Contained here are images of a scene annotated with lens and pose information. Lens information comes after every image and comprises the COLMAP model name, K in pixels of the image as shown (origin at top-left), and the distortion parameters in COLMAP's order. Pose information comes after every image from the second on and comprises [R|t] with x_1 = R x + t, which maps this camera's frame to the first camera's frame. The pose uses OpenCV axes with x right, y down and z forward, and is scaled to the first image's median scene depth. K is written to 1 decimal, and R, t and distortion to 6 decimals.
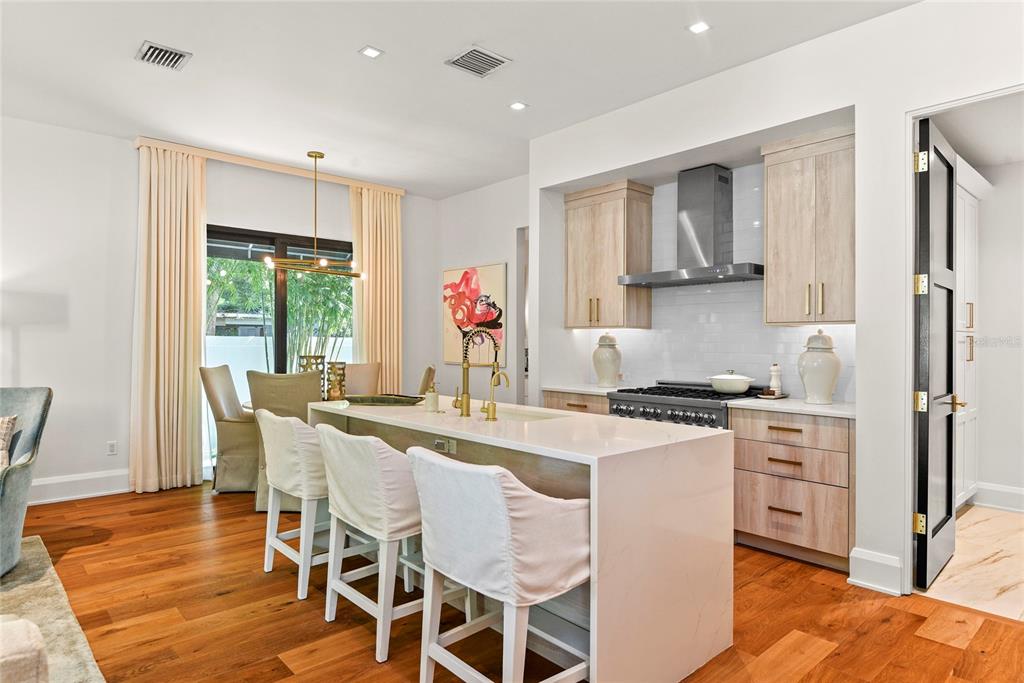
lens RADIAL K [[594.4, 0, 512.0], [0, 594.4, 341.5], [0, 0, 1]] dist [0.003803, -0.001019]
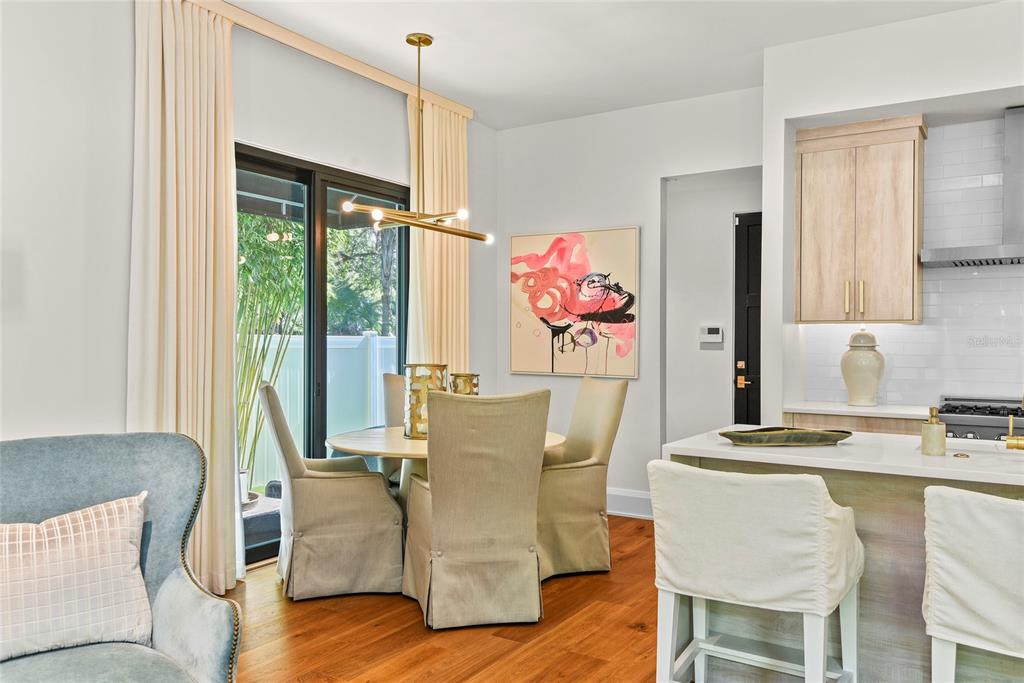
lens RADIAL K [[786.4, 0, 514.4], [0, 786.4, 342.5], [0, 0, 1]] dist [0.029294, -0.007156]
pose [[0.963754, -0.000004, 0.266793, -0.497715], [-0.000743, 0.999996, 0.002699, -0.001091], [-0.266792, -0.002799, 0.963750, 0.199930]]
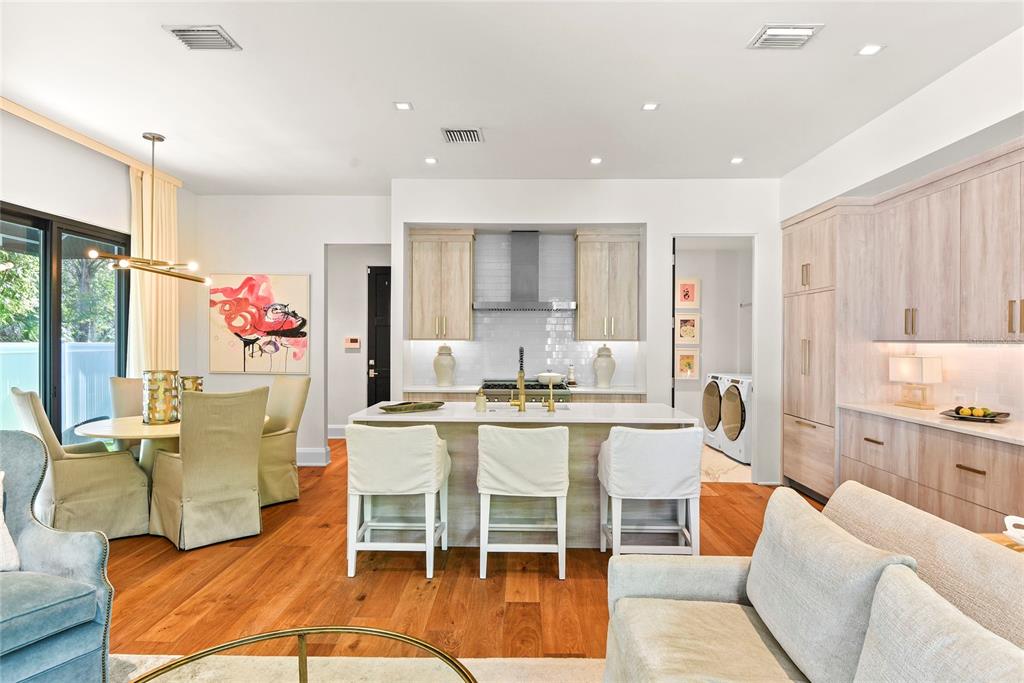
lens RADIAL K [[569.8, 0, 513.7], [0, 569.8, 340.9], [0, 0, 1]] dist [0.023511, -0.037651]
pose [[0.681021, -0.001171, 0.732263, -0.636137], [-0.002741, 0.999988, 0.004148, -0.026071], [-0.732258, -0.004832, 0.681010, 0.062601]]
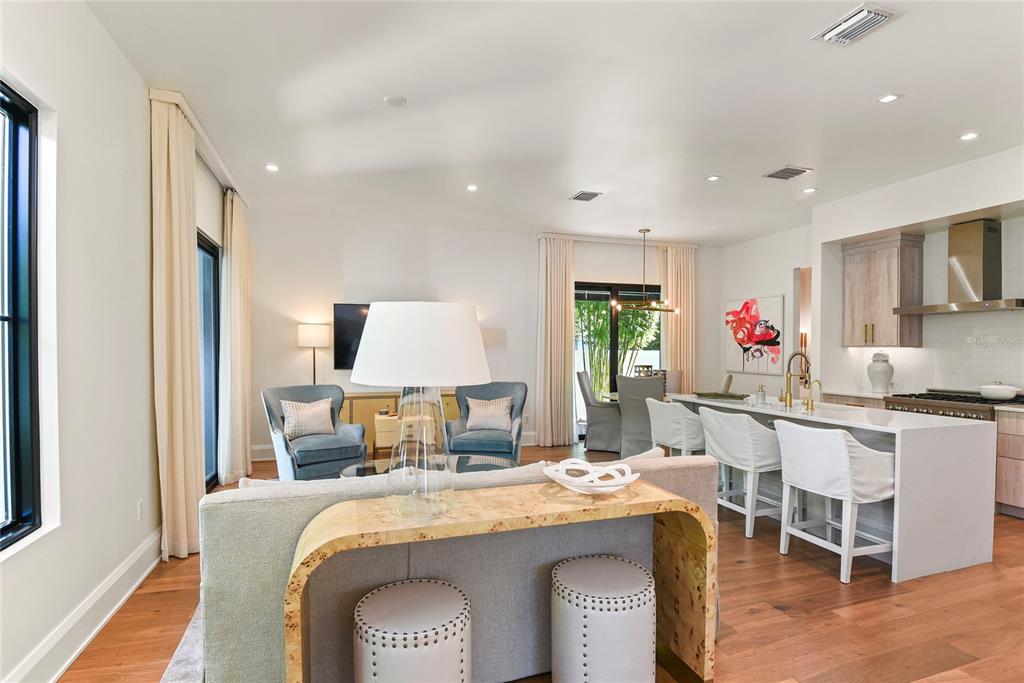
lens RADIAL K [[512.8, 0, 510.0], [0, 512.8, 356.4], [0, 0, 1]] dist [0.005850, -0.024651]
pose [[0.910537, 0.004438, -0.413403, -0.114537], [0.001441, 0.999902, 0.013908, -0.018797], [0.413424, -0.013259, 0.910442, -0.344039]]
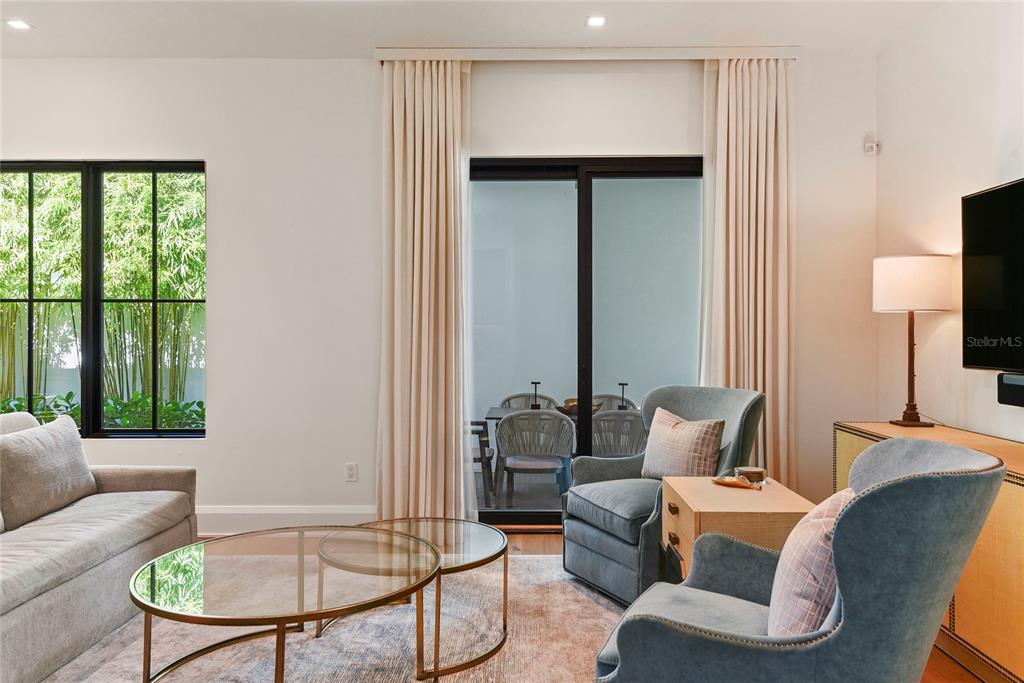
lens RADIAL K [[728.8, 0, 518.4], [0, 728.8, 332.2], [0, 0, 1]] dist [0.007637, 0.002412]
pose [[-0.679216, -0.003105, -0.733932, -0.237710], [-0.001167, 0.999994, -0.003150, -0.000406], [0.733937, -0.001283, -0.679216, 0.810138]]
